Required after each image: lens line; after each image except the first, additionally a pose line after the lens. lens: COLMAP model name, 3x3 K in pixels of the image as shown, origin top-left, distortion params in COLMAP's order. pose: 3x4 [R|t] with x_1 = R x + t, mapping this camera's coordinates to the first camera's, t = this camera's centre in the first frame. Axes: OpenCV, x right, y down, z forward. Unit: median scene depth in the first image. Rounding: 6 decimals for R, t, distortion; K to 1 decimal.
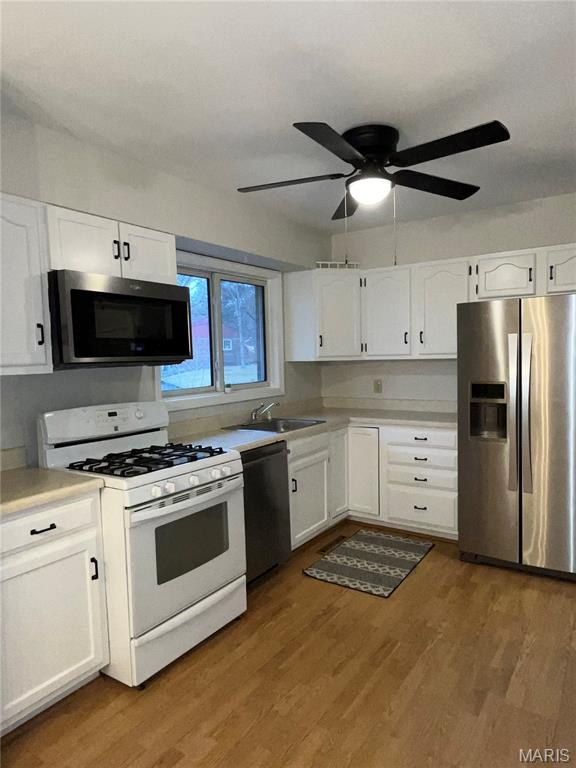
lens RADIAL K [[489.9, 0, 292.7], [0, 489.9, 390.0], [0, 0, 1]] dist [0.003455, -0.001607]
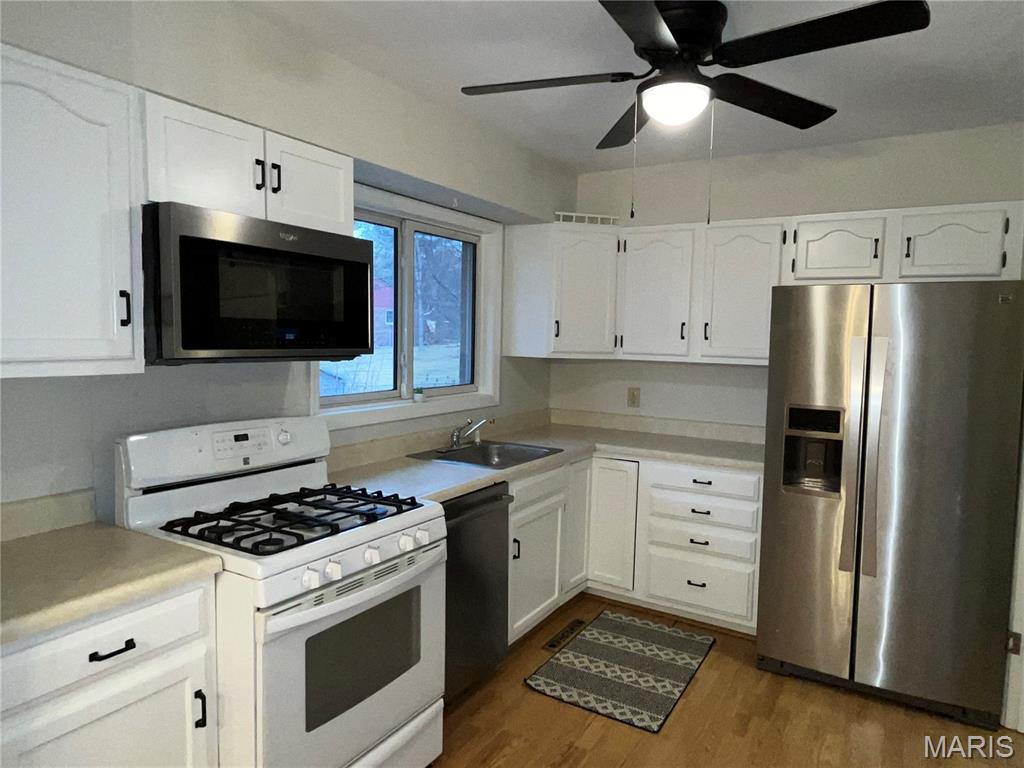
lens RADIAL K [[653.1, 0, 512.0], [0, 653.1, 384.0], [0, 0, 1]] dist [0.003455, -0.001607]
pose [[0.998129, 0.044166, 0.042276, -0.054793], [-0.044328, 0.999013, 0.002890, -0.032688], [-0.042107, -0.004759, 0.999102, 0.136046]]
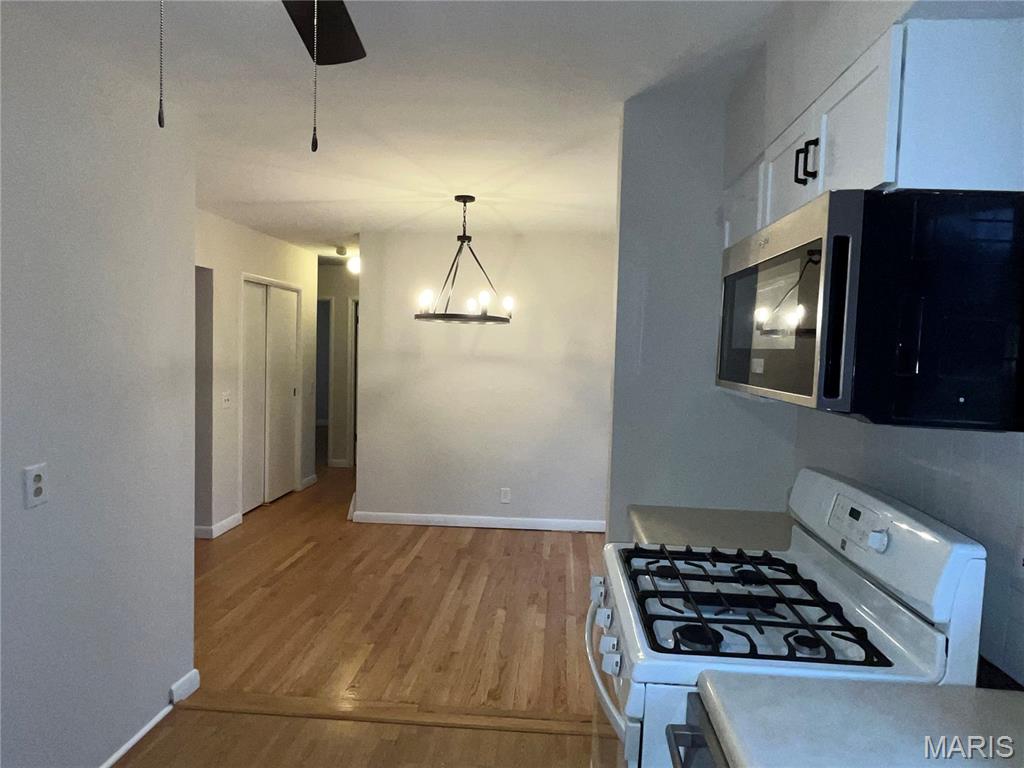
lens RADIAL K [[653.1, 0, 512.0], [0, 653.1, 384.0], [0, 0, 1]] dist [0.003455, -0.001607]
pose [[-0.866890, 0.030396, -0.497573, 0.186024], [-0.038512, 0.991073, 0.127641, -0.120358], [0.497010, 0.129813, -0.857980, 1.209977]]
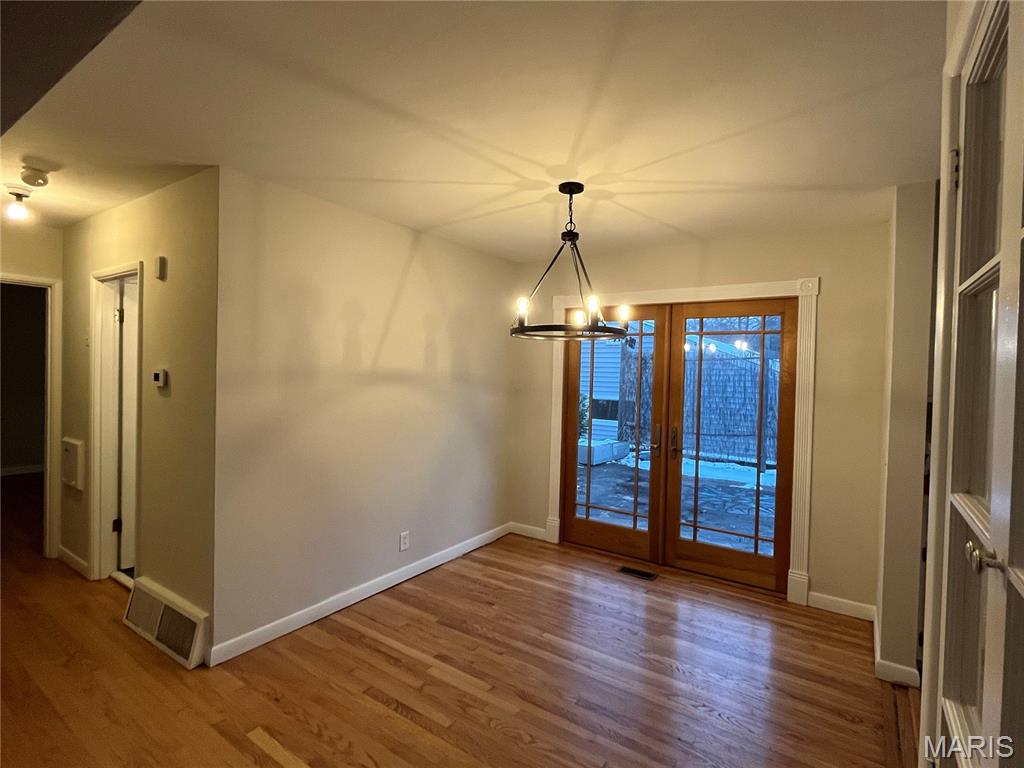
lens RADIAL K [[514.2, 0, 515.2], [0, 514.2, 375.0], [0, 0, 1]] dist [0.000262, -0.000471]
pose [[-0.005504, 0.039706, -0.999196, 0.487794], [-0.092875, 0.994872, 0.040046, -0.029711], [0.995663, 0.093020, -0.001788, -0.131694]]
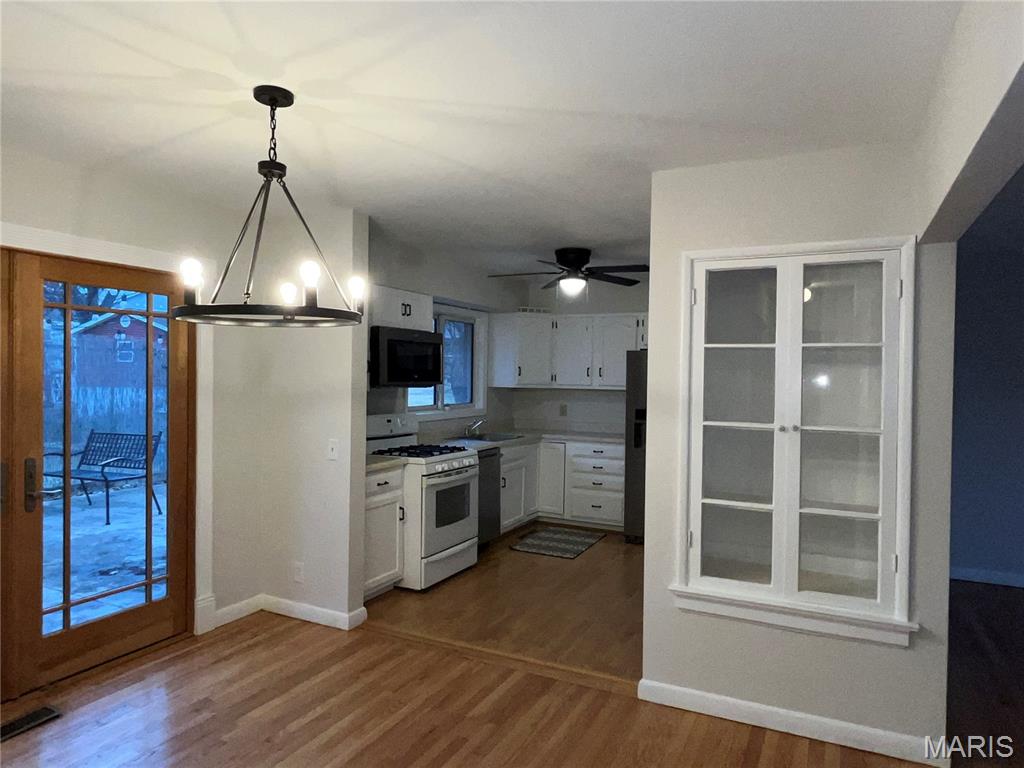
lens RADIAL K [[653.0, 0, 513.9], [0, 653.0, 383.5], [0, 0, 1]] dist [0.001531, -0.000545]
pose [[0.990293, 0.039575, 0.133239, -0.236357], [-0.031840, 0.997709, -0.059697, 0.037731], [-0.135296, 0.054875, 0.989284, -0.827395]]
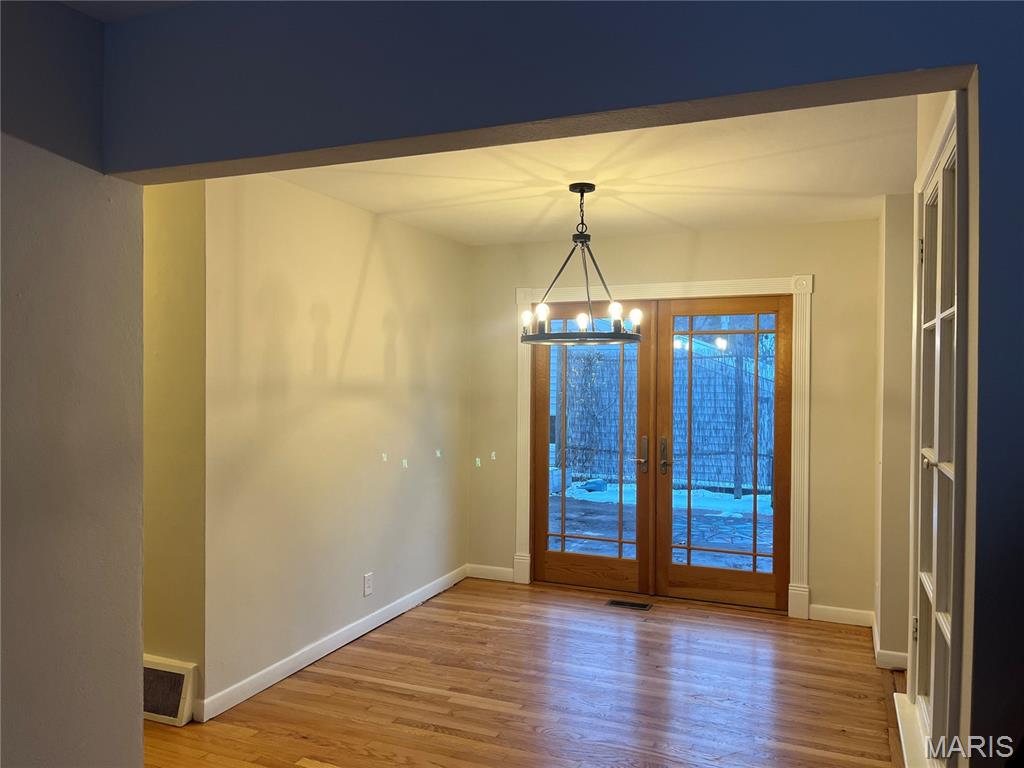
lens RADIAL K [[784.5, 0, 512.0], [0, 784.5, 384.0], [0, 0, 1]] dist [0.069974, -0.078249]
pose [[0.192949, 0.039670, -0.980407, 0.865410], [-0.079480, 0.996531, 0.024680, -0.022184], [0.977985, 0.073161, 0.195432, -0.416047]]
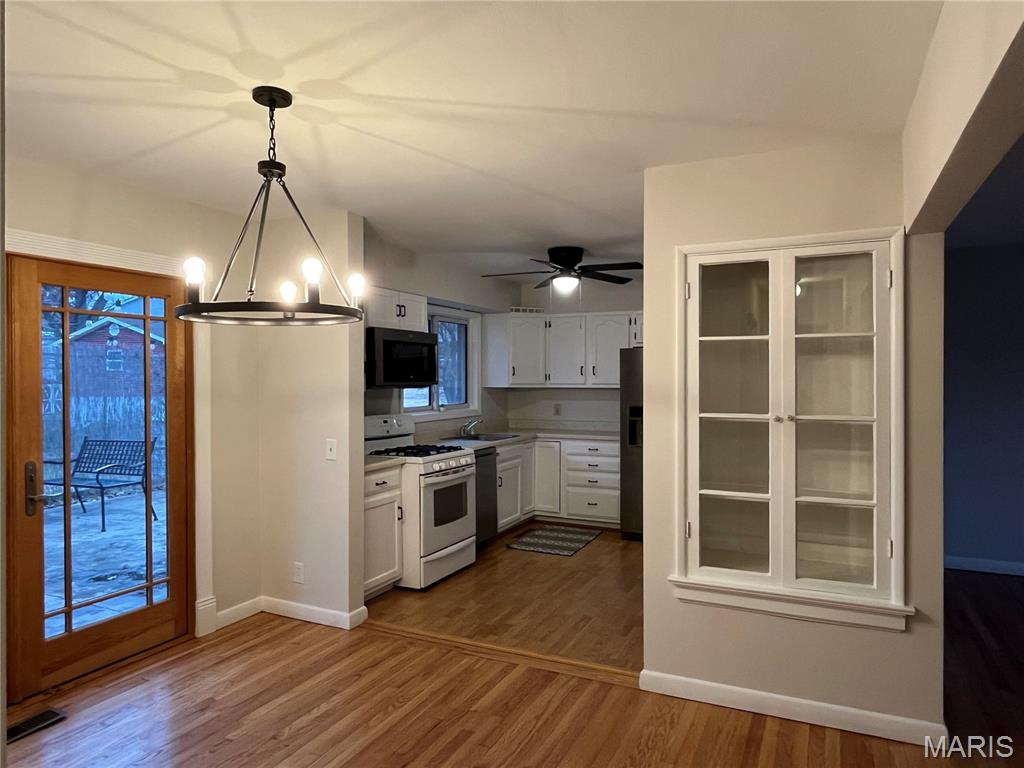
lens RADIAL K [[653.1, 0, 512.0], [0, 653.1, 384.0], [0, 0, 1]] dist [0.003455, -0.001607]
pose [[0.989336, 0.023542, 0.143739, -0.248213], [-0.014373, 0.997814, -0.064500, 0.050735], [-0.144943, 0.061747, 0.987511, -0.836686]]
